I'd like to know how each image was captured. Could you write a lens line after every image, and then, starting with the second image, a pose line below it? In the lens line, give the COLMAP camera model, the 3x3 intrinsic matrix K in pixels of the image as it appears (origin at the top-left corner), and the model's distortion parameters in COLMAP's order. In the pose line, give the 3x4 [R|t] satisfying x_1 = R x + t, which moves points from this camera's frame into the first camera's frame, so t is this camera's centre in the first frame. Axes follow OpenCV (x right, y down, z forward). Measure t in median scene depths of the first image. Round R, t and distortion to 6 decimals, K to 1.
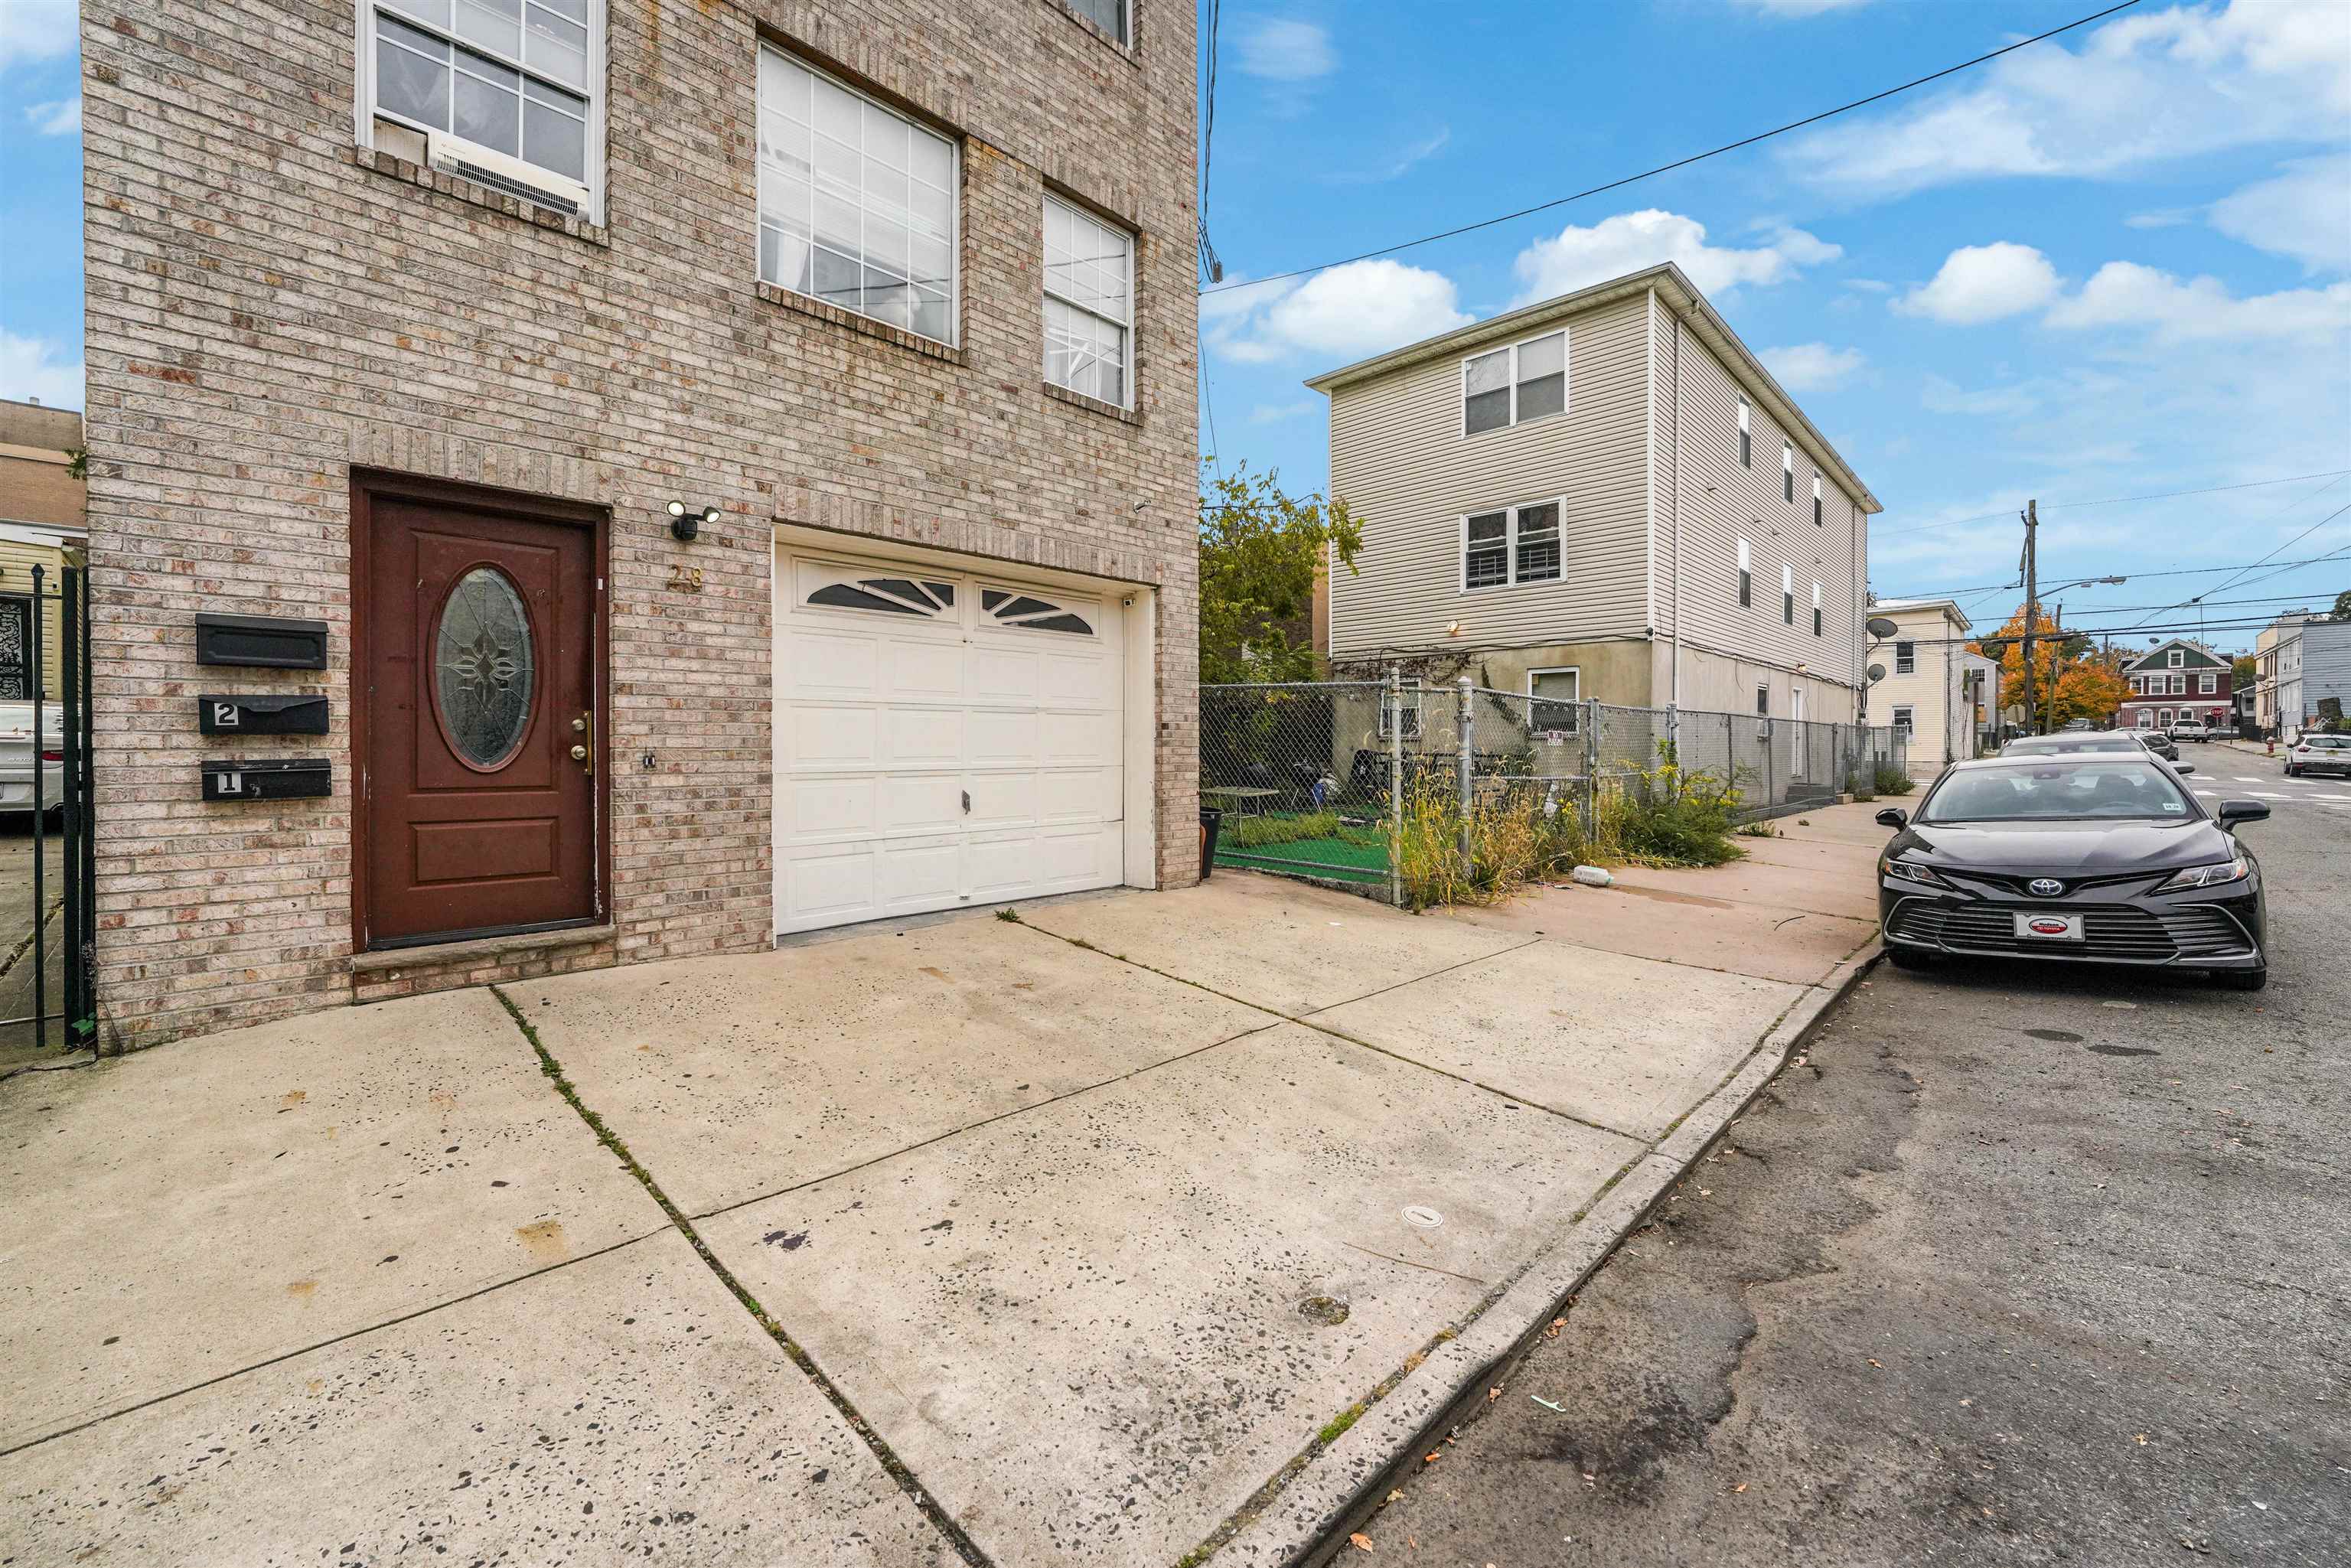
lens RADIAL K [[947.4, 0, 1185.9], [0, 947.4, 740.9], [0, 0, 1]] dist [-0.015092, 0.000431]
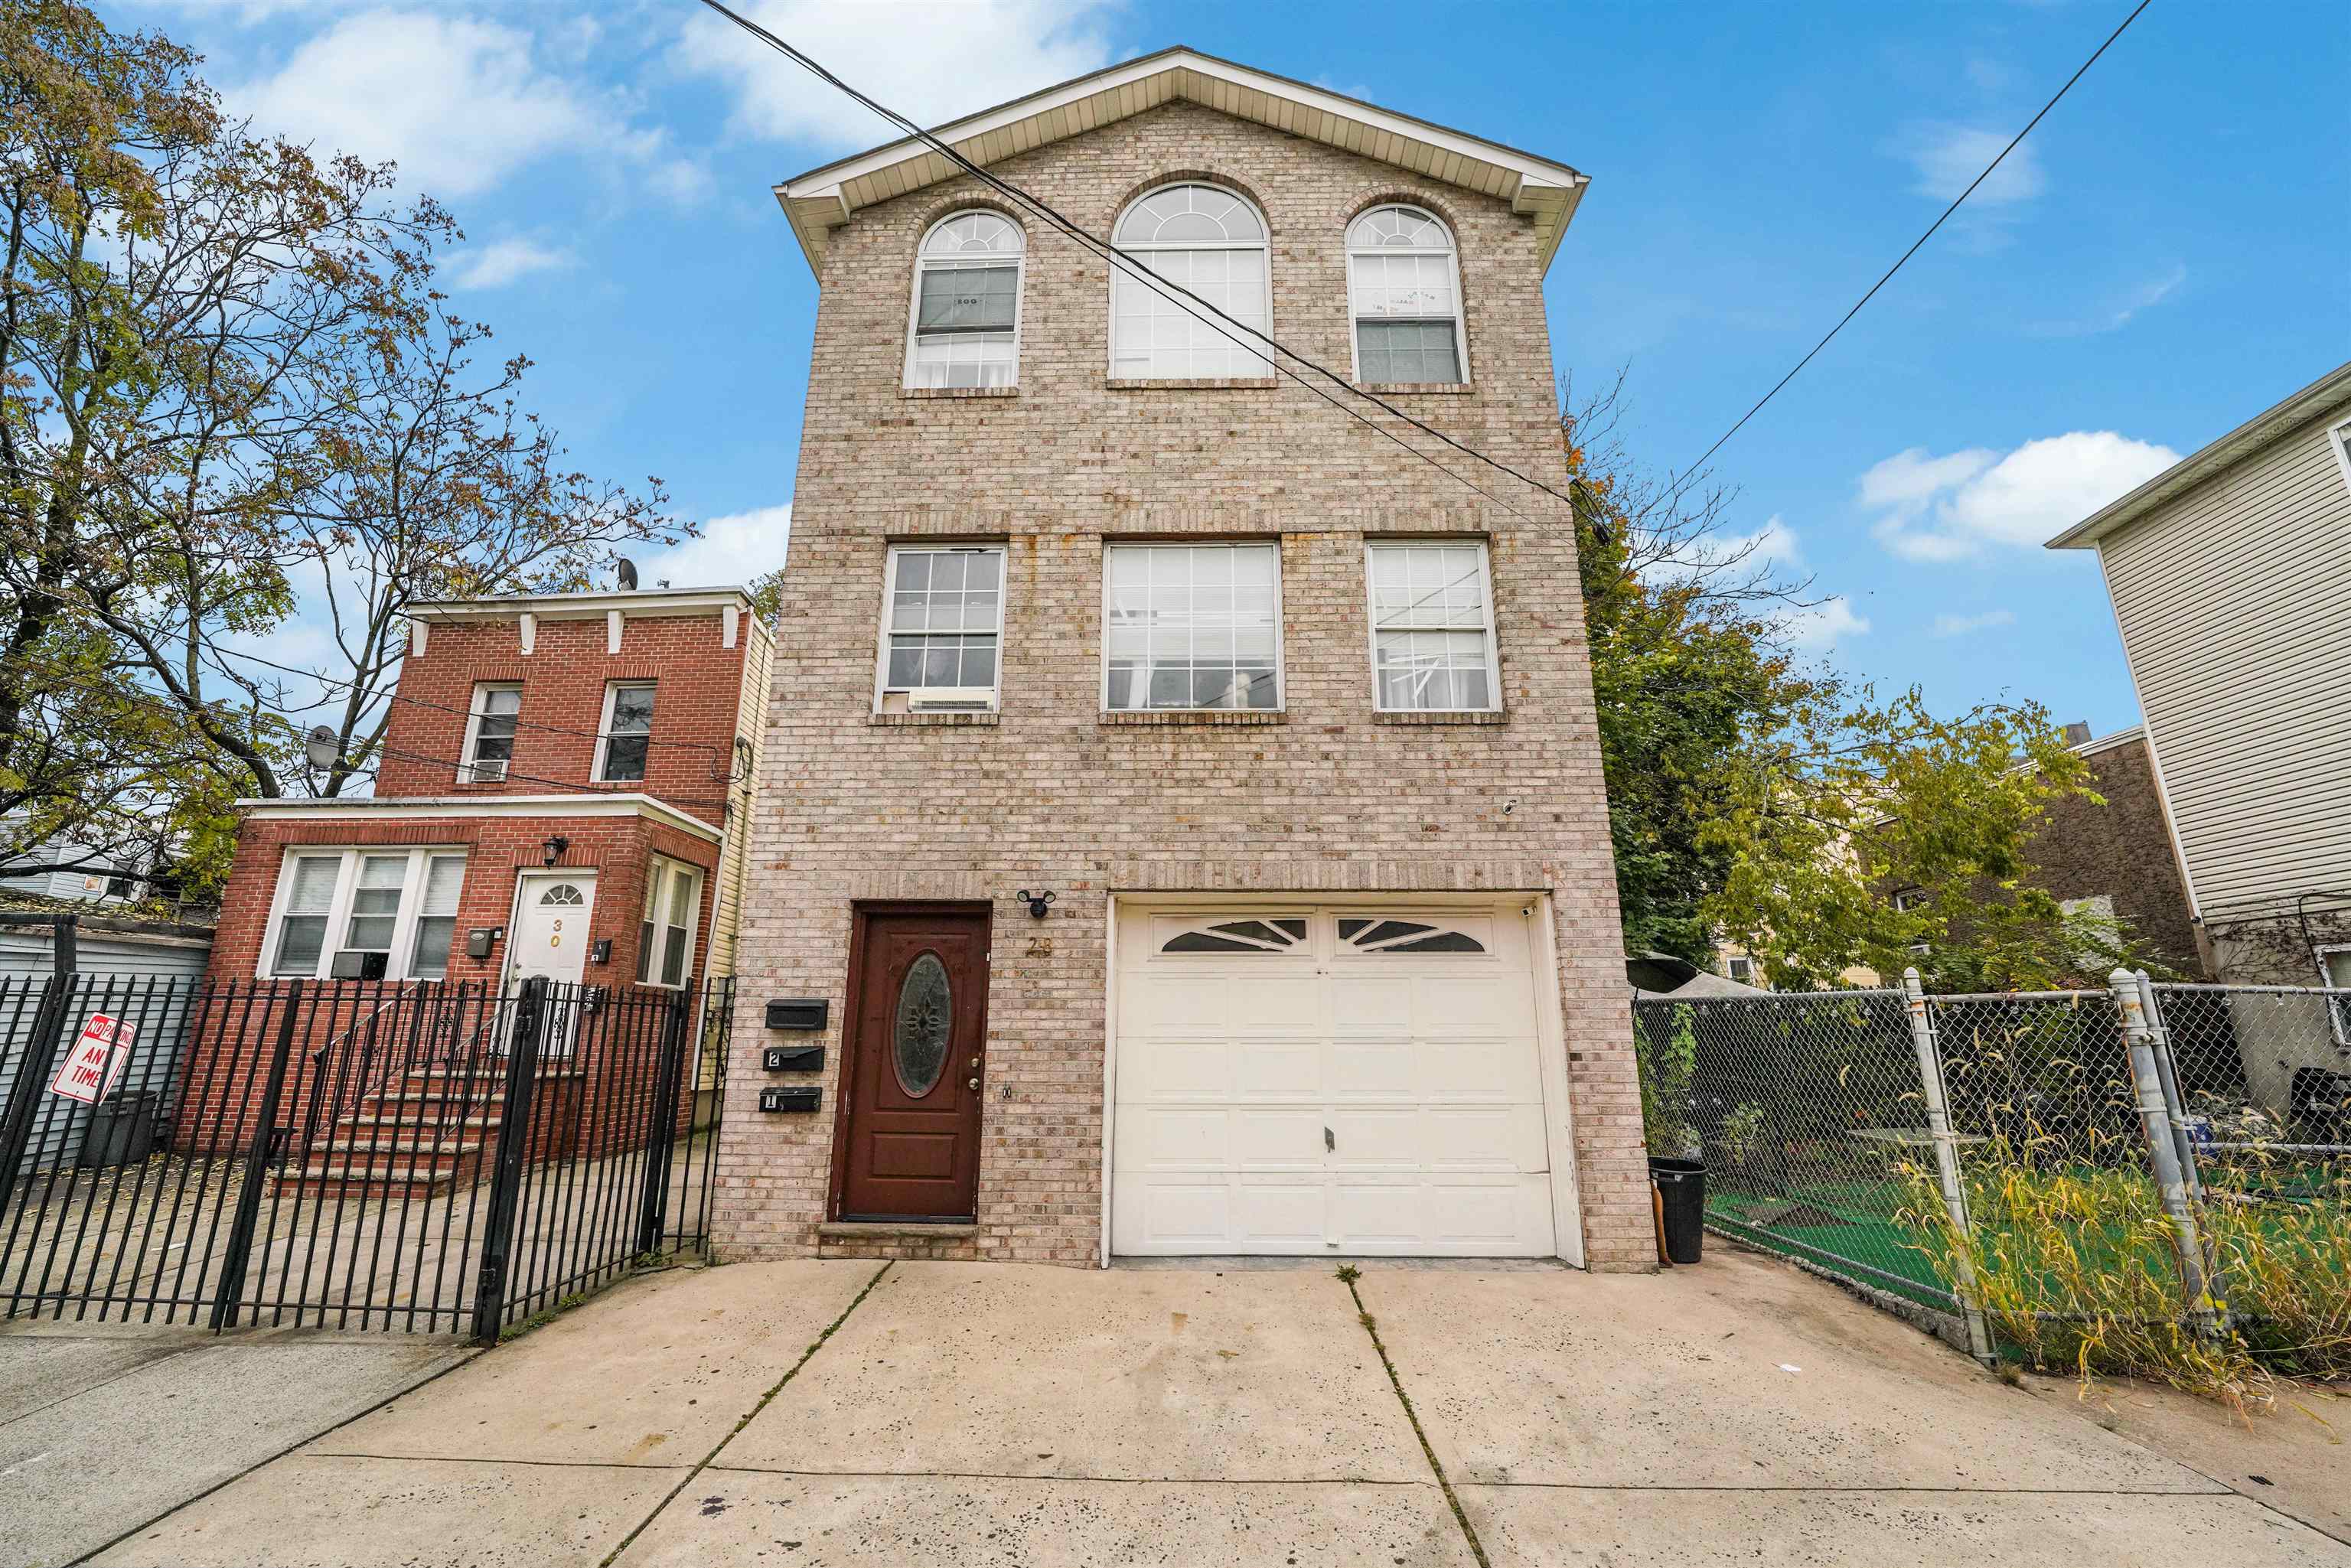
lens RADIAL K [[952.8, 0, 1178.3], [0, 952.8, 774.1], [0, 0, 1]] dist [-0.021573, 0.000493]
pose [[0.674322, -0.197814, -0.711449, 0.576629], [-0.000164, 0.963411, -0.268027, -0.047965], [0.738437, 0.180853, 0.649617, 0.235537]]
